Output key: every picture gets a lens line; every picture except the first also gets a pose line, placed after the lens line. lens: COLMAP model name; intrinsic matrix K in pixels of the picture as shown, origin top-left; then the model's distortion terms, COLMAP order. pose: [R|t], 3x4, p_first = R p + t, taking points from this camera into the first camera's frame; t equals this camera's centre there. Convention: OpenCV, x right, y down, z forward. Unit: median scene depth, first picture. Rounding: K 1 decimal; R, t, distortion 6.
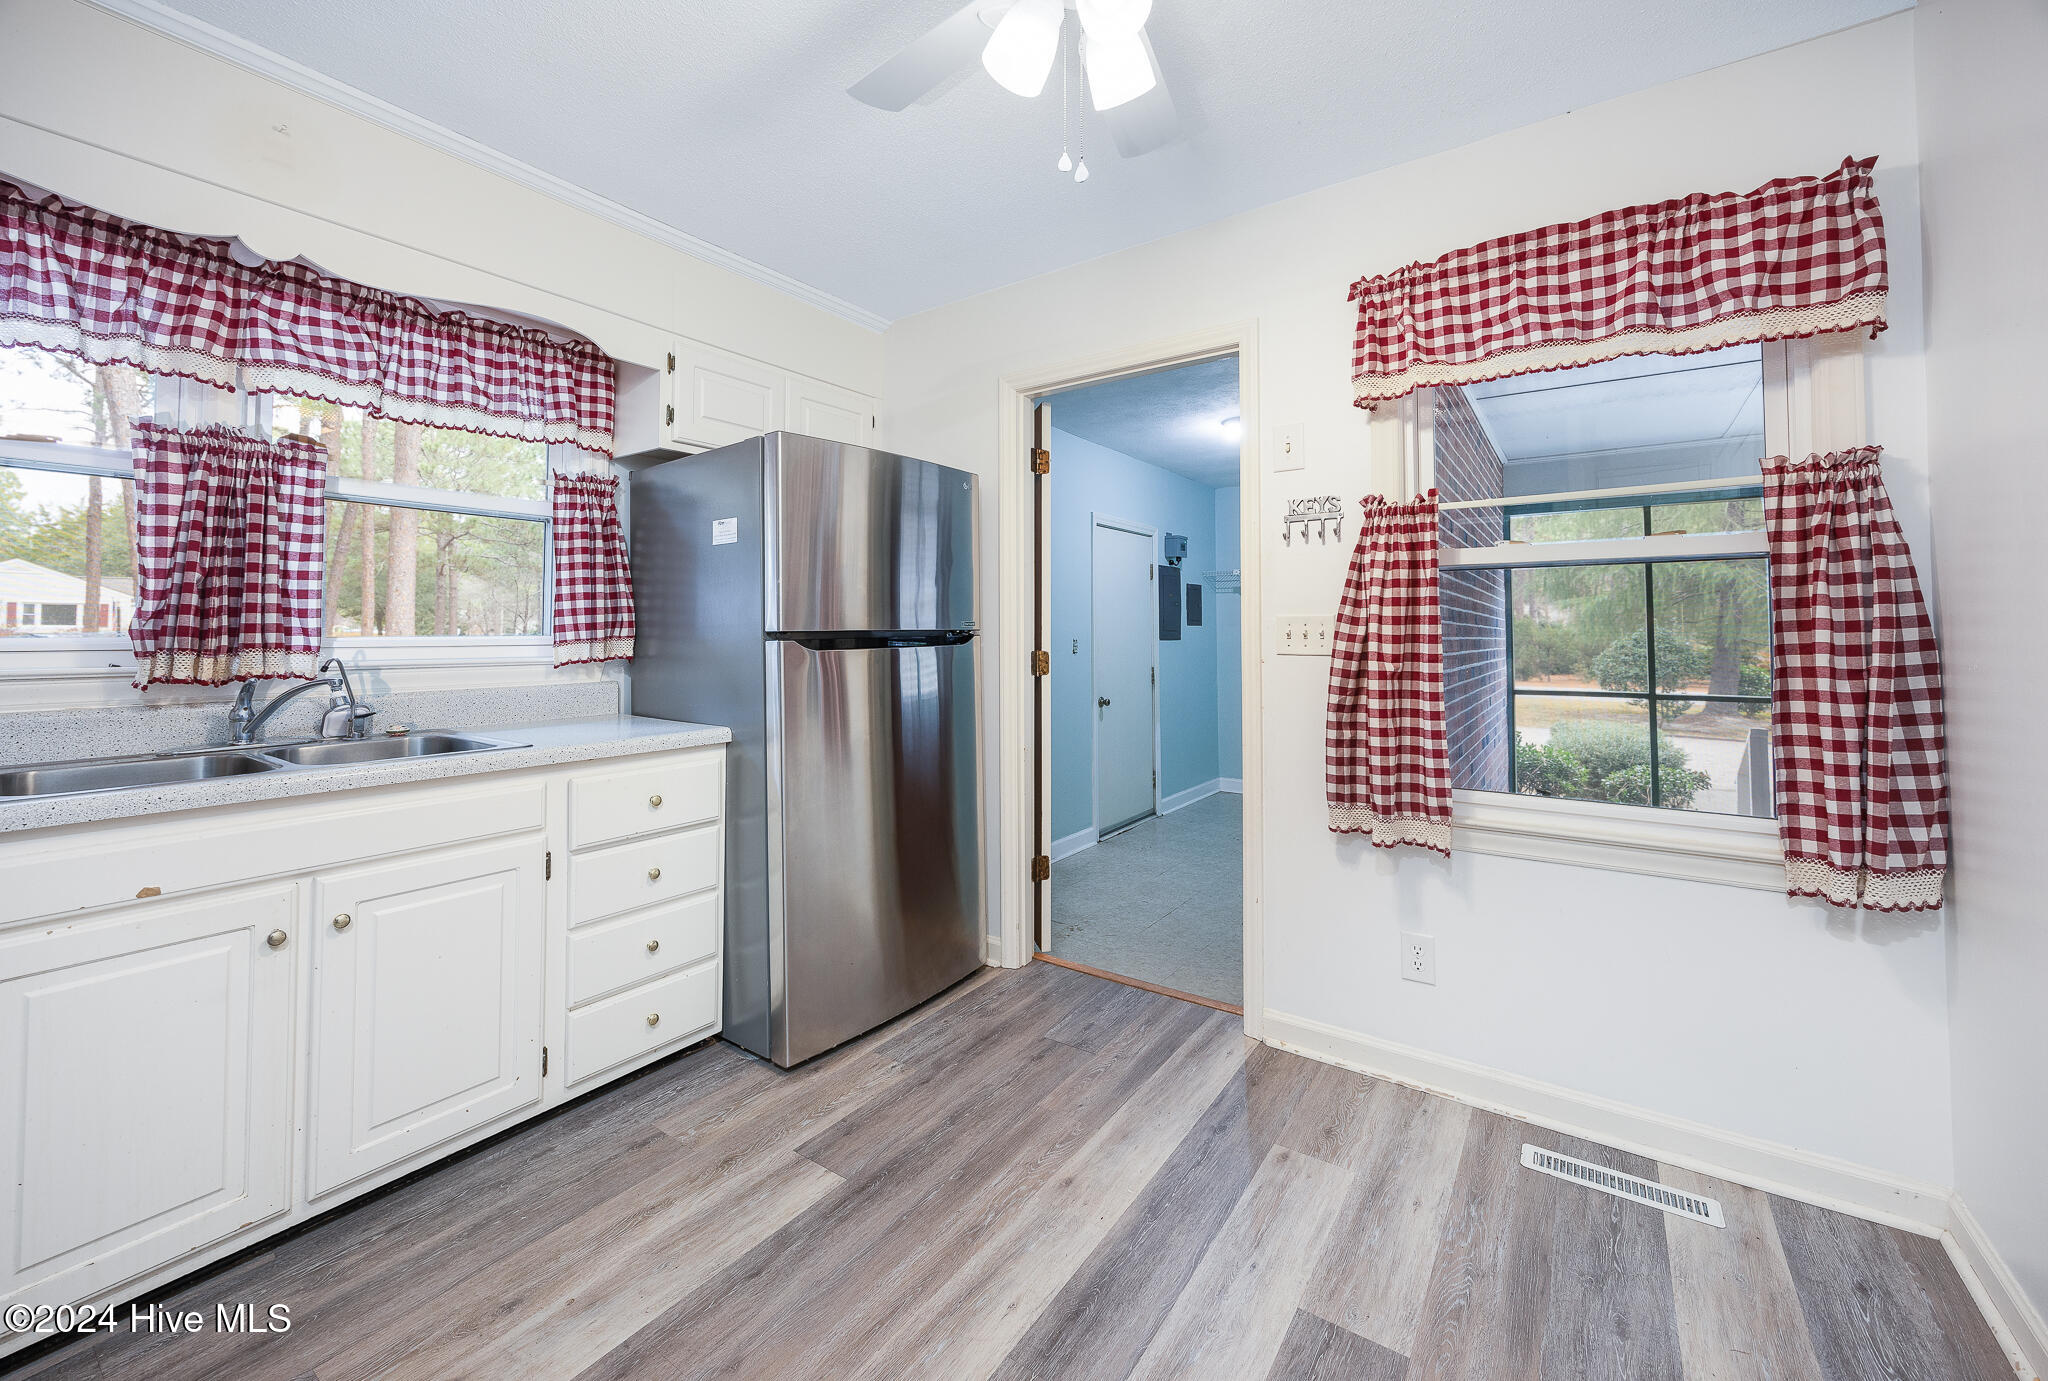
lens RADIAL K [[808.1, 0, 1043.9], [0, 808.1, 609.9], [0, 0, 1]] dist [-0.000154, 0.000044]
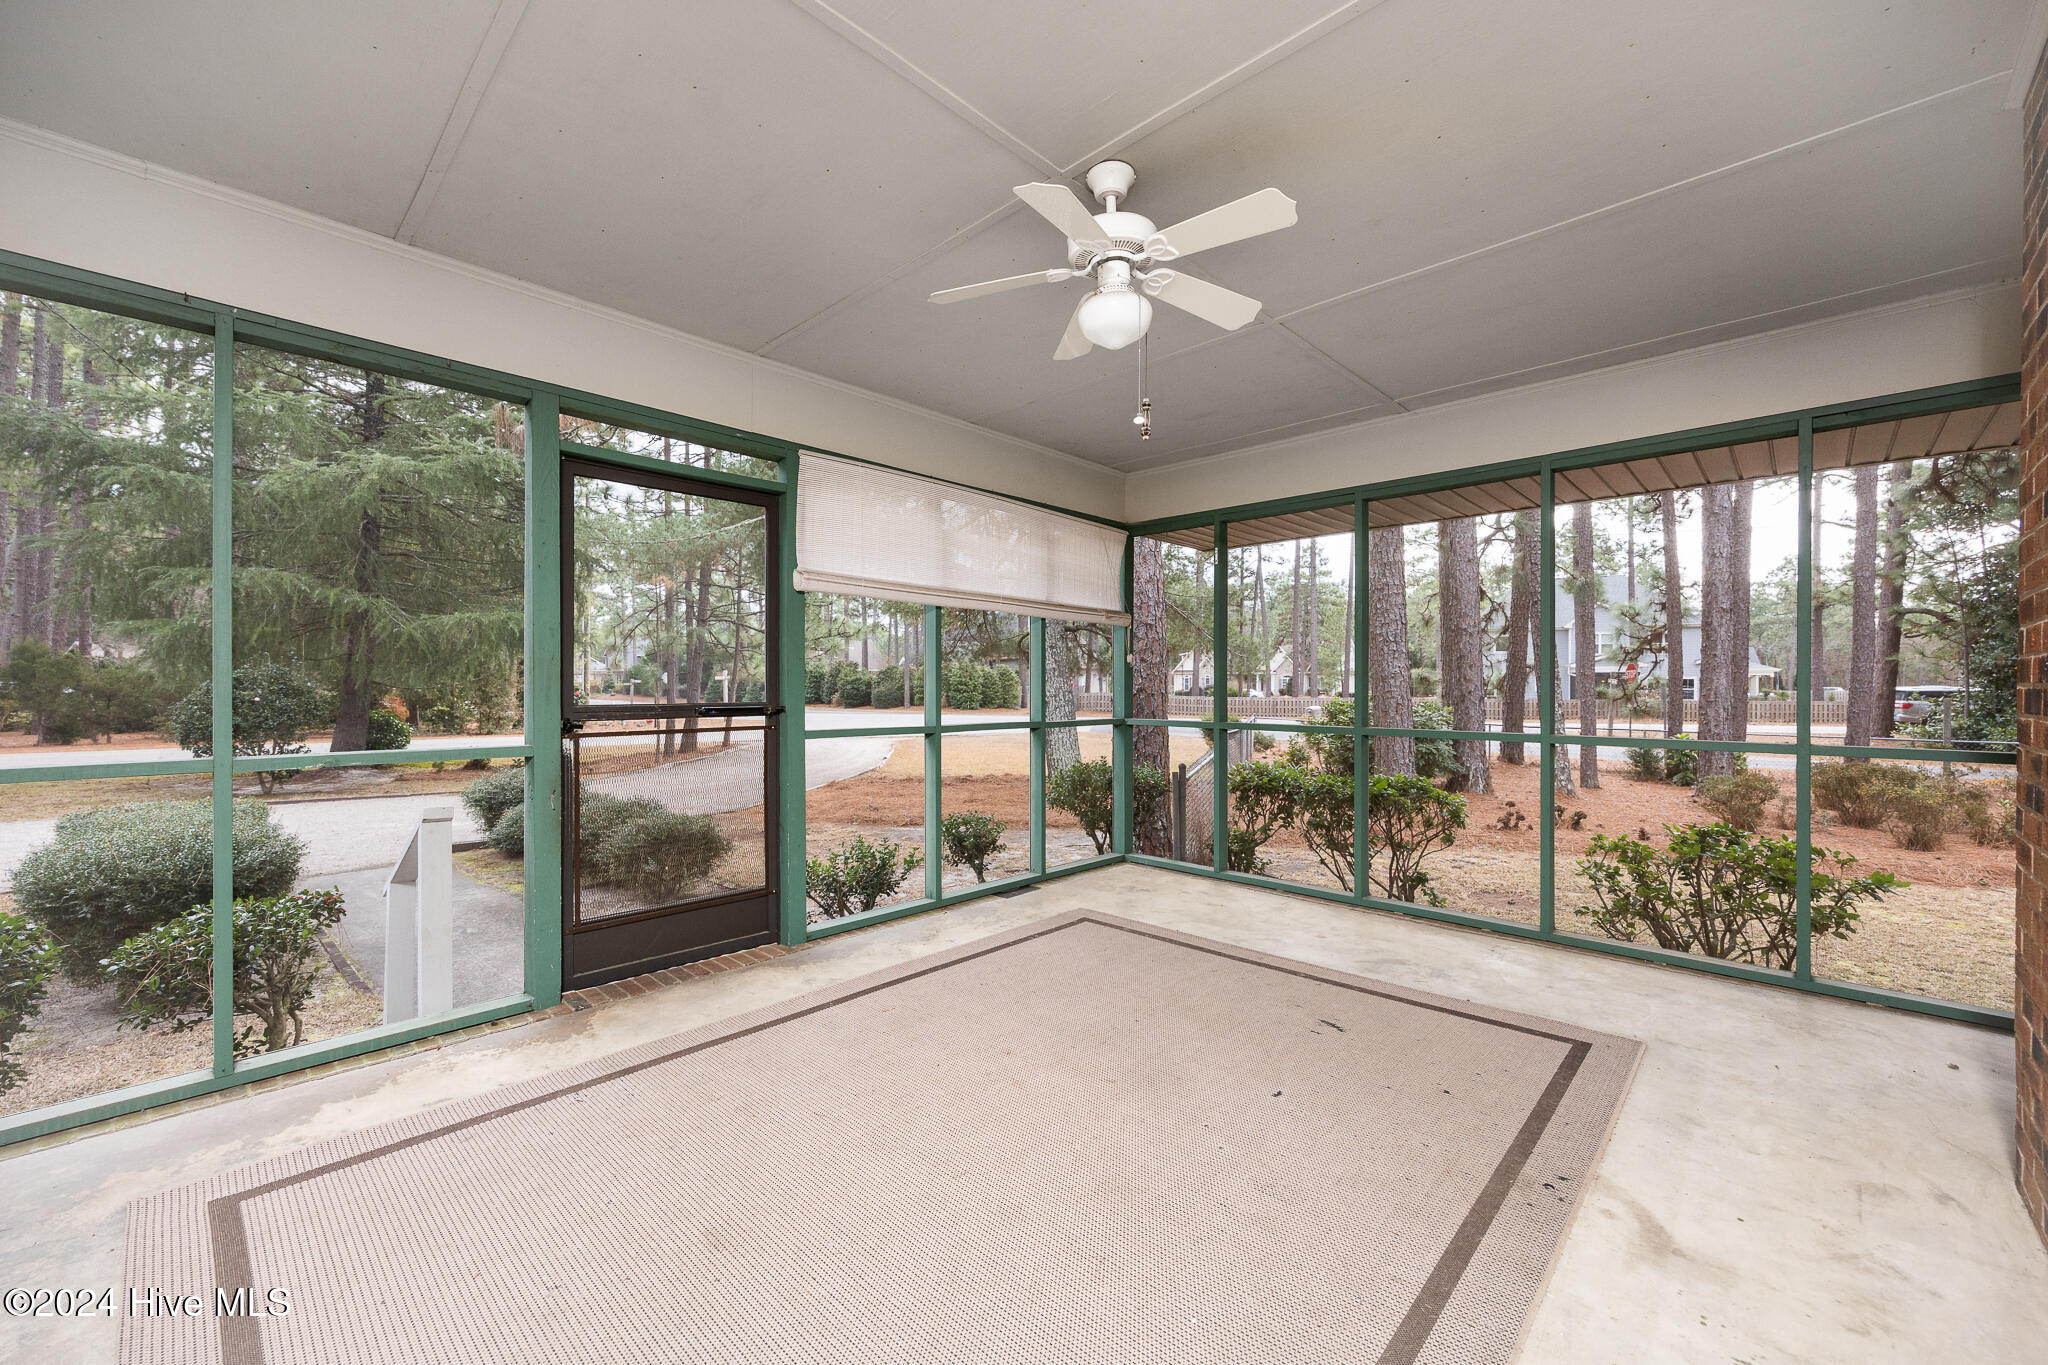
lens RADIAL K [[808.4, 0, 1021.0], [0, 808.4, 683.8], [0, 0, 1]] dist [-0.002004, -0.000063]
pose [[0.175214, 0.002474, 0.984527, 0.460449], [-0.033713, 0.999425, 0.003488, 0.052261], [-0.983953, -0.033802, 0.175197, 0.574393]]
